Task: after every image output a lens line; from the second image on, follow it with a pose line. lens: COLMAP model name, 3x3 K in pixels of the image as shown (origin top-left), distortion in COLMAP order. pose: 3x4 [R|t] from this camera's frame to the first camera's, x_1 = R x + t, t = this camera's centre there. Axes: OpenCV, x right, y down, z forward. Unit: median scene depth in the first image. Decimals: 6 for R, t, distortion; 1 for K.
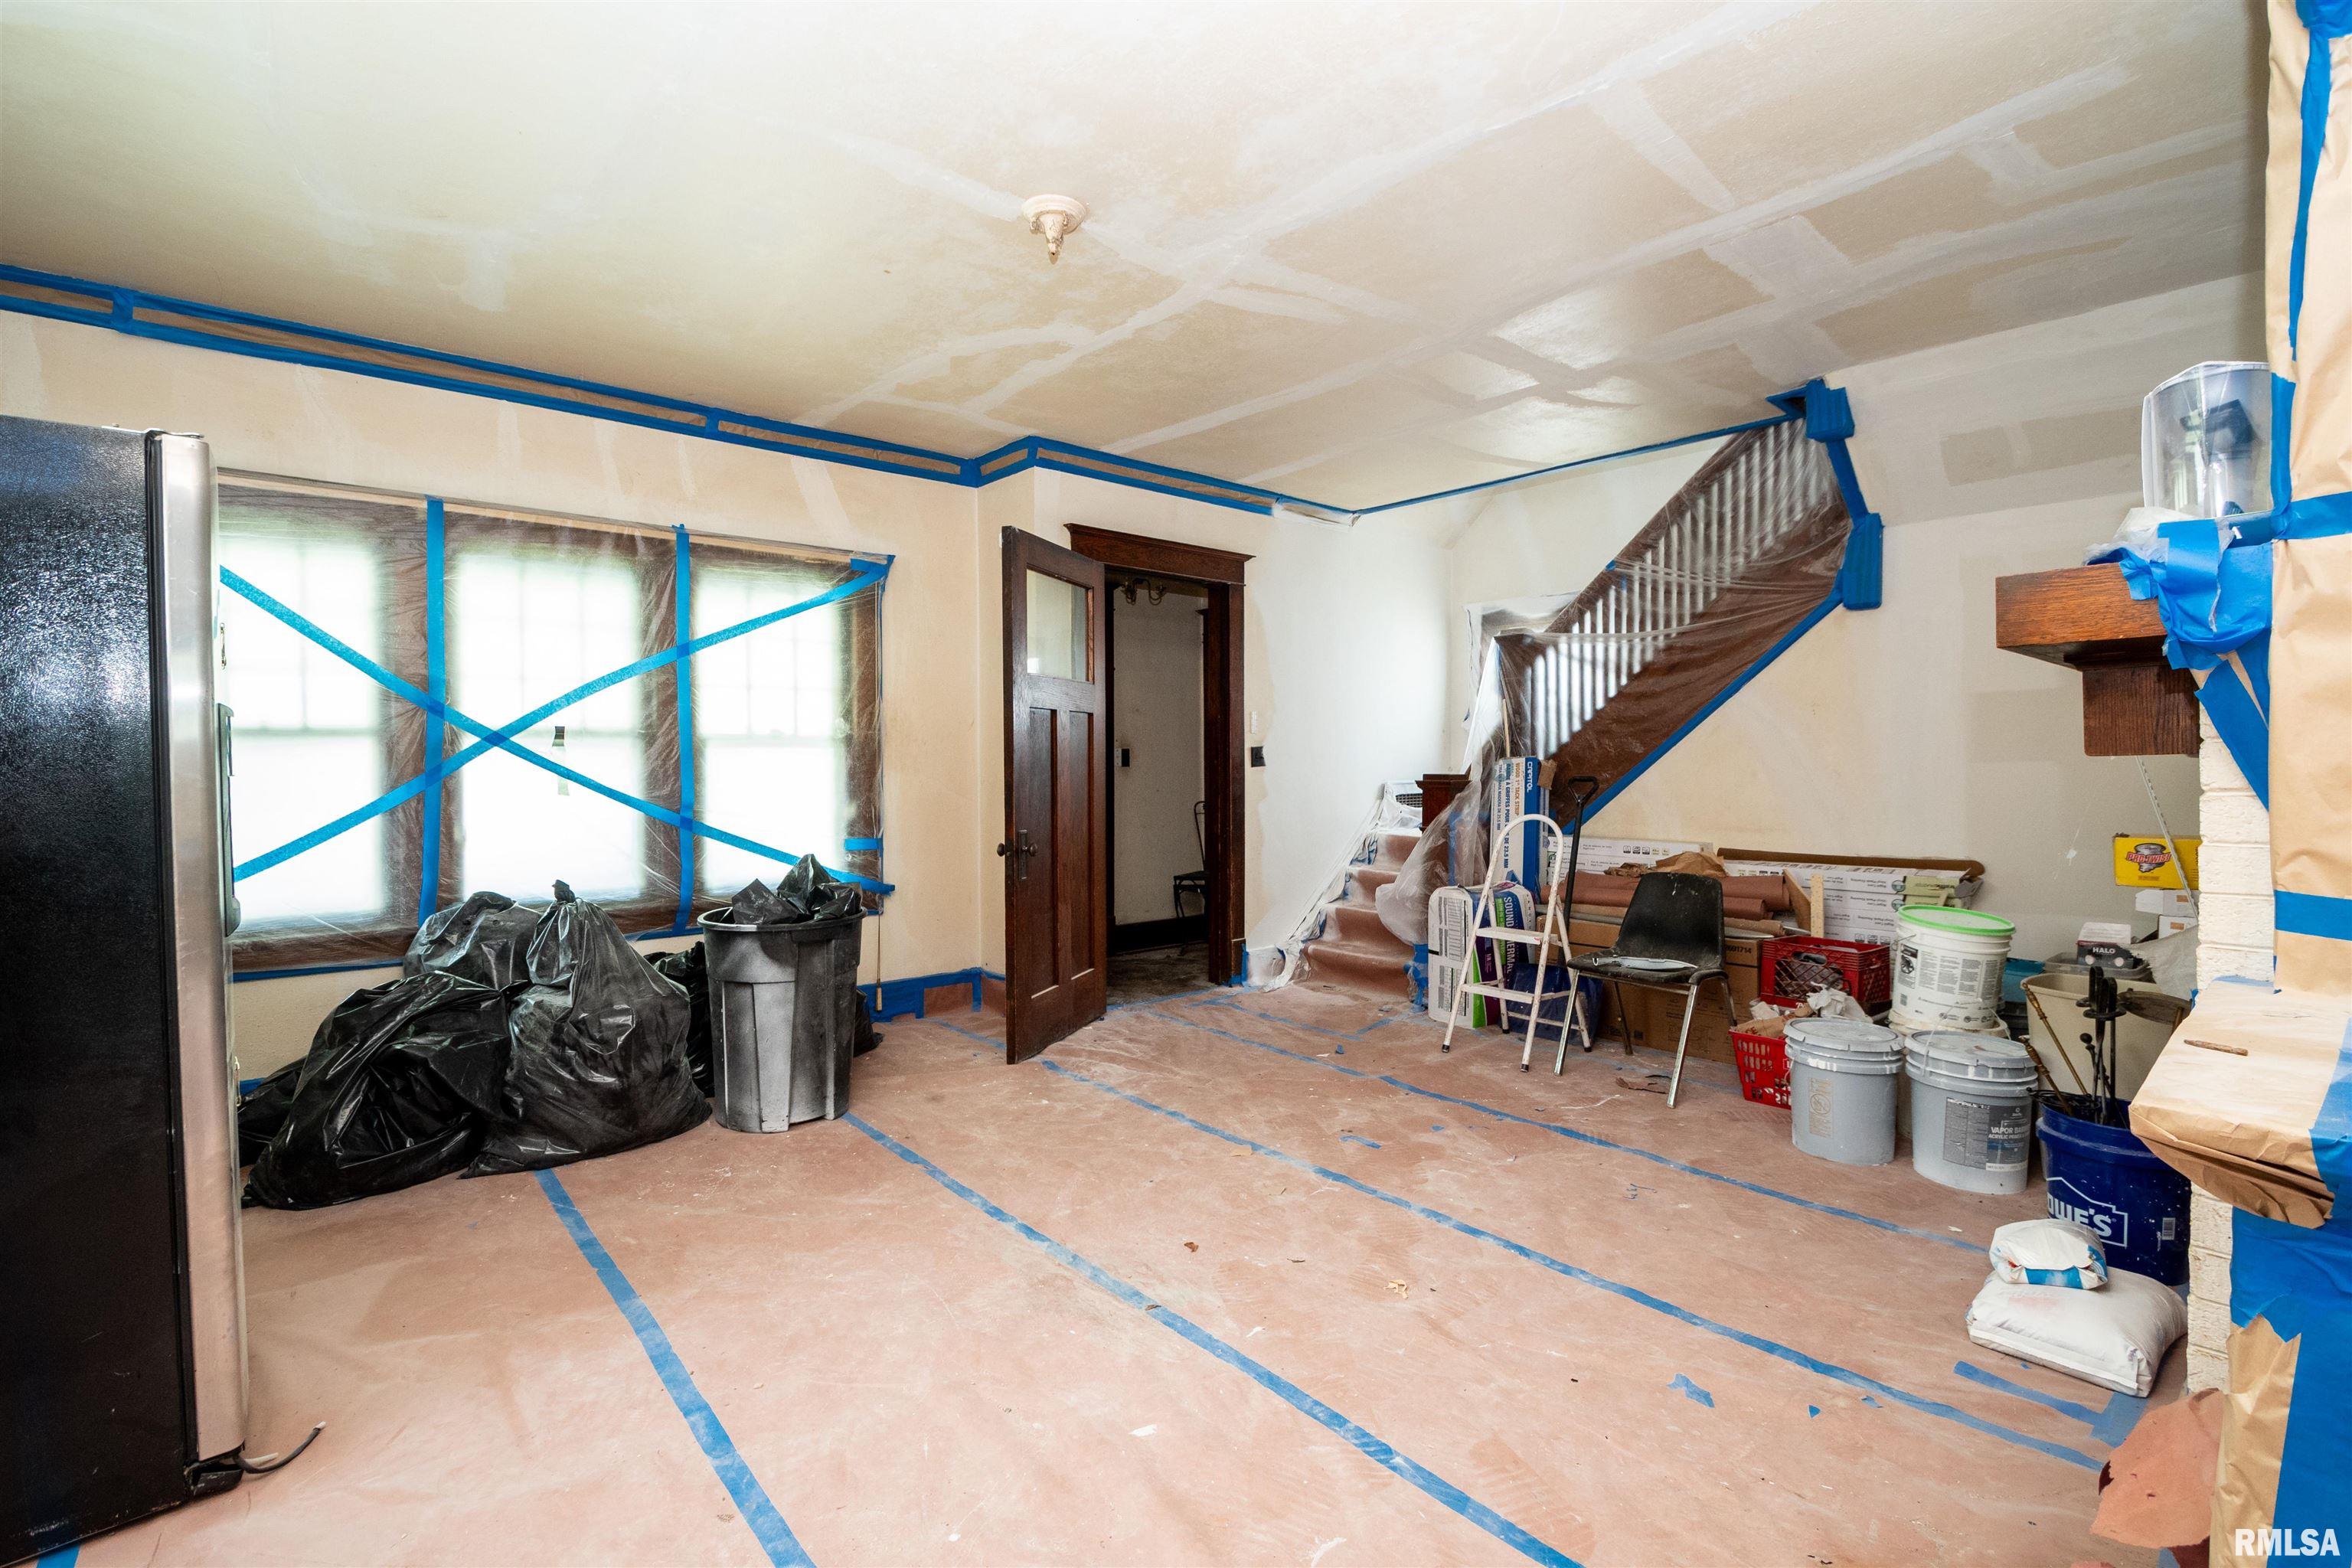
lens RADIAL K [[1050.5, 0, 1169.6], [0, 1050.5, 759.2], [0, 0, 1]] dist [0.015011, -0.016997]
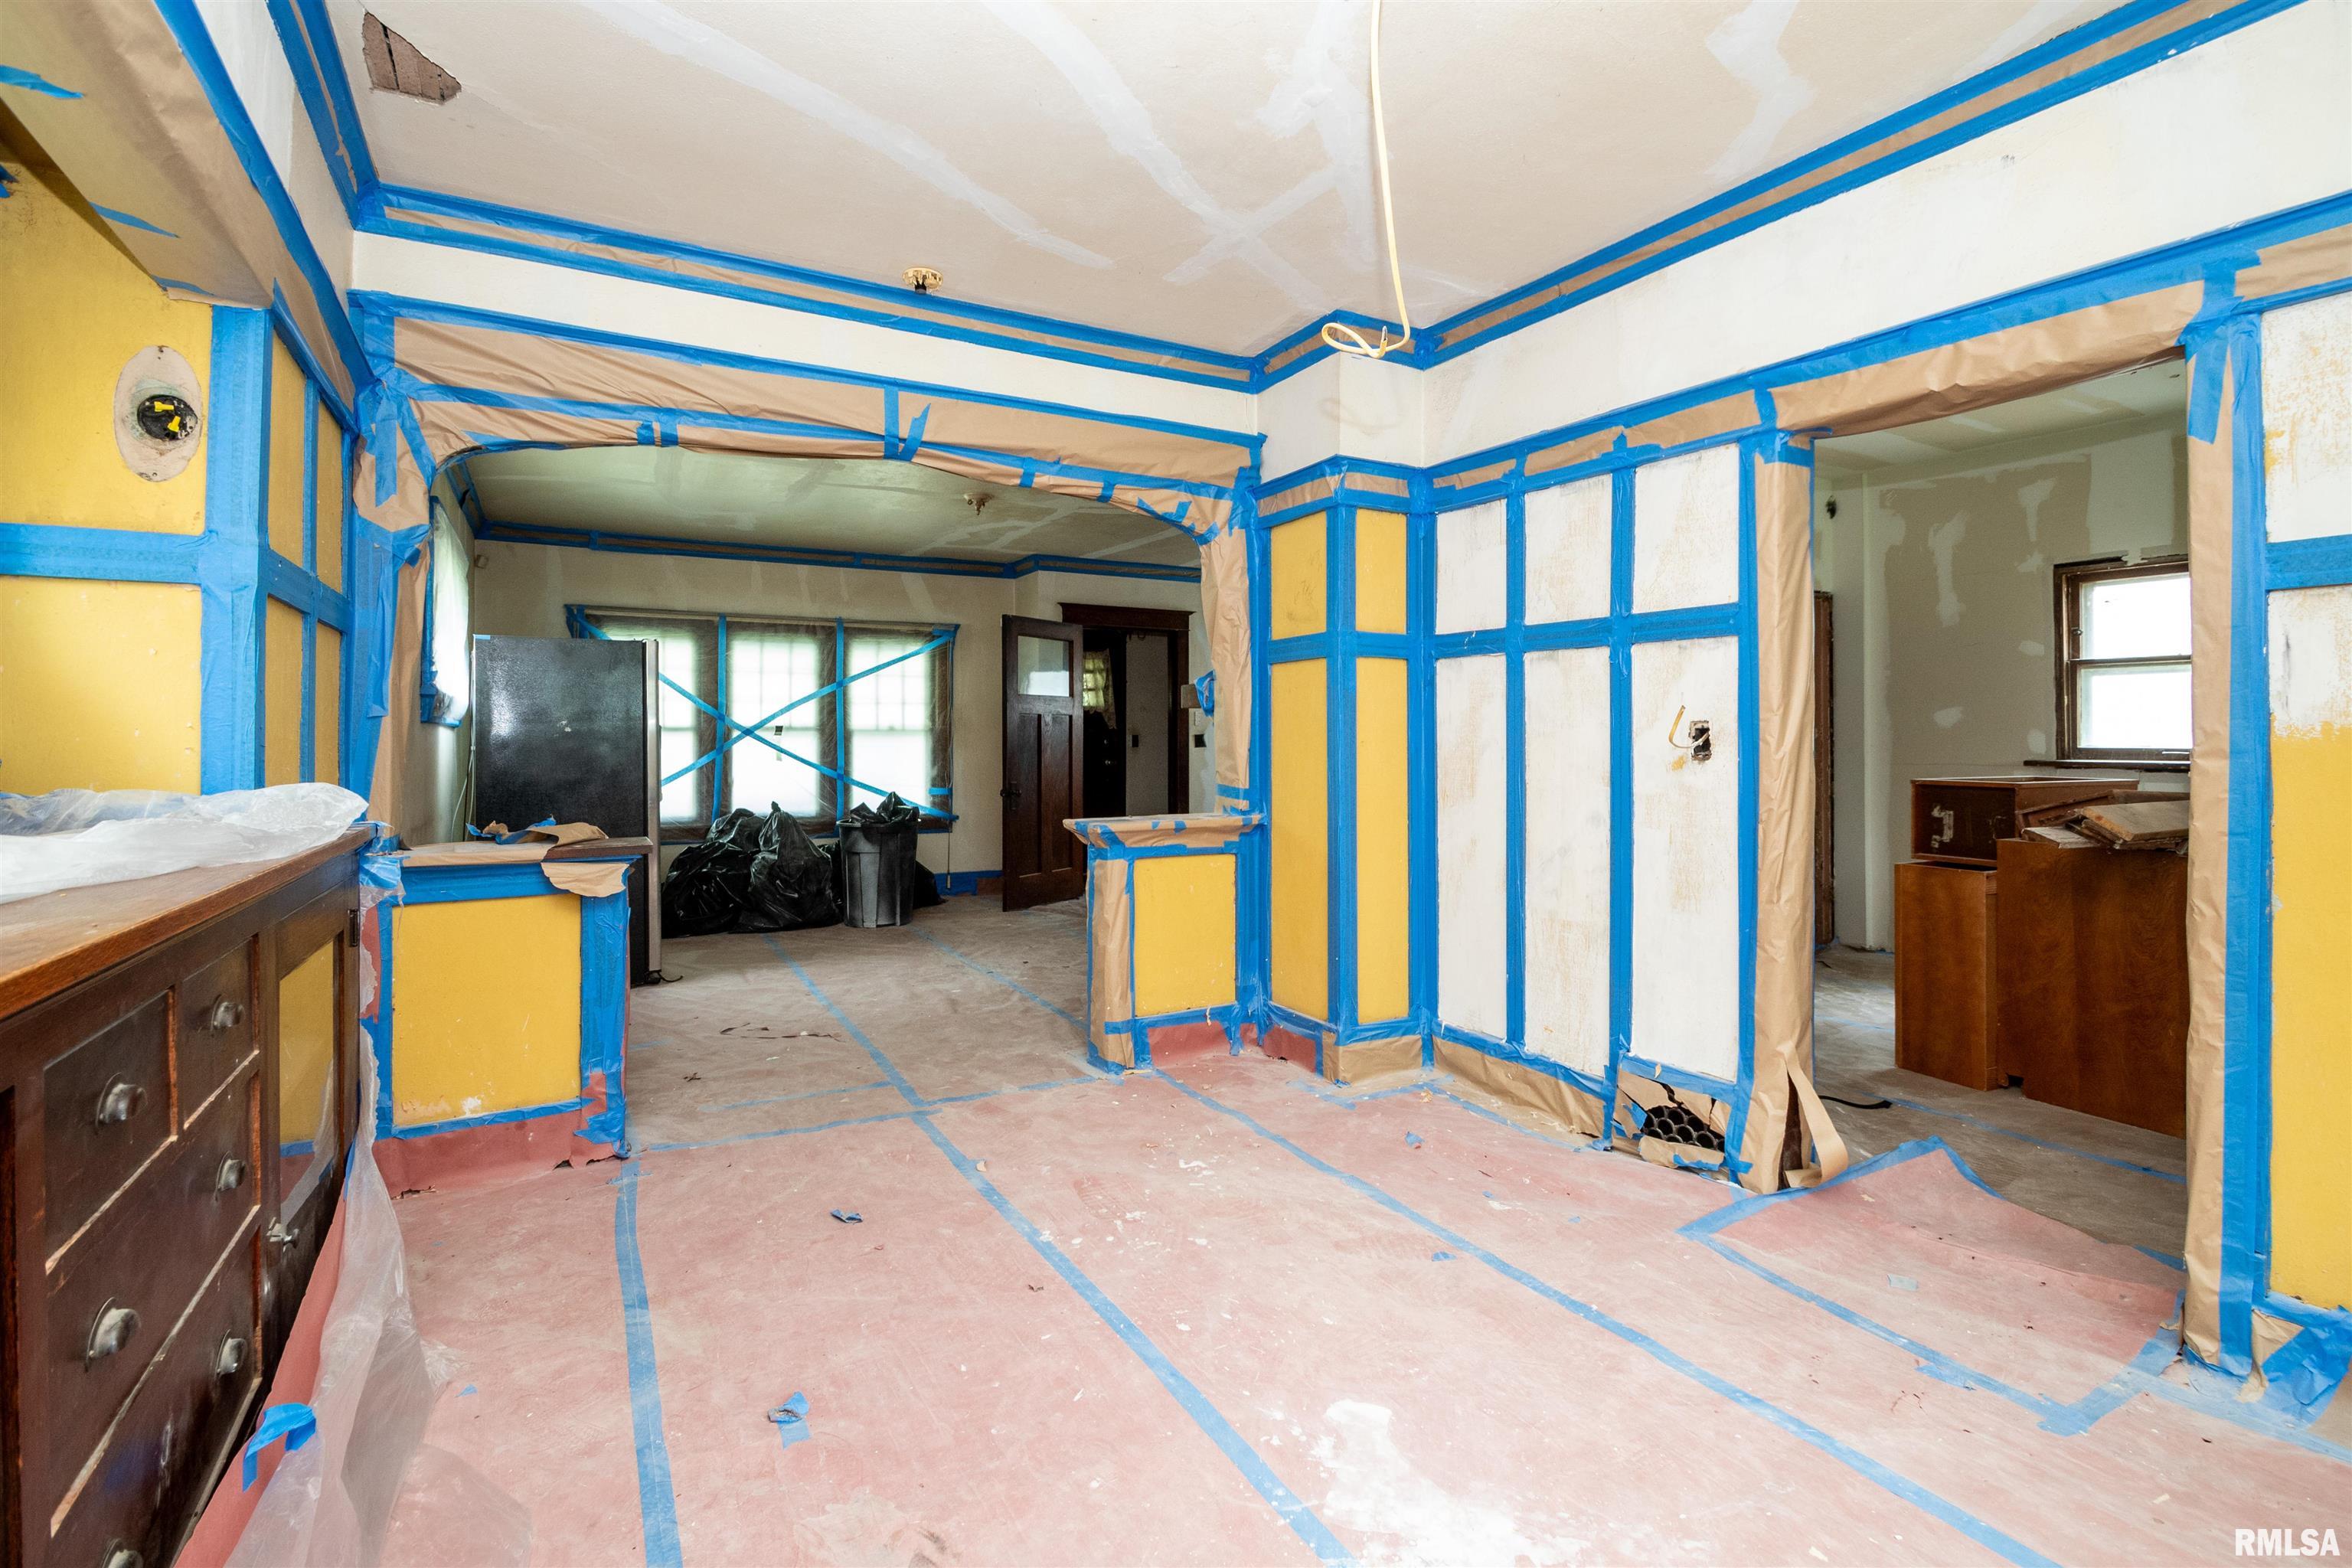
lens RADIAL K [[1091.2, 0, 1192.5], [0, 1091.2, 697.7], [0, 0, 1]] dist [0.015606, -0.016386]
pose [[0.981879, -0.008031, -0.189337, 0.527473], [0.000466, 0.999201, -0.039967, -0.001731], [0.189506, 0.039154, 0.981099, -0.795047]]
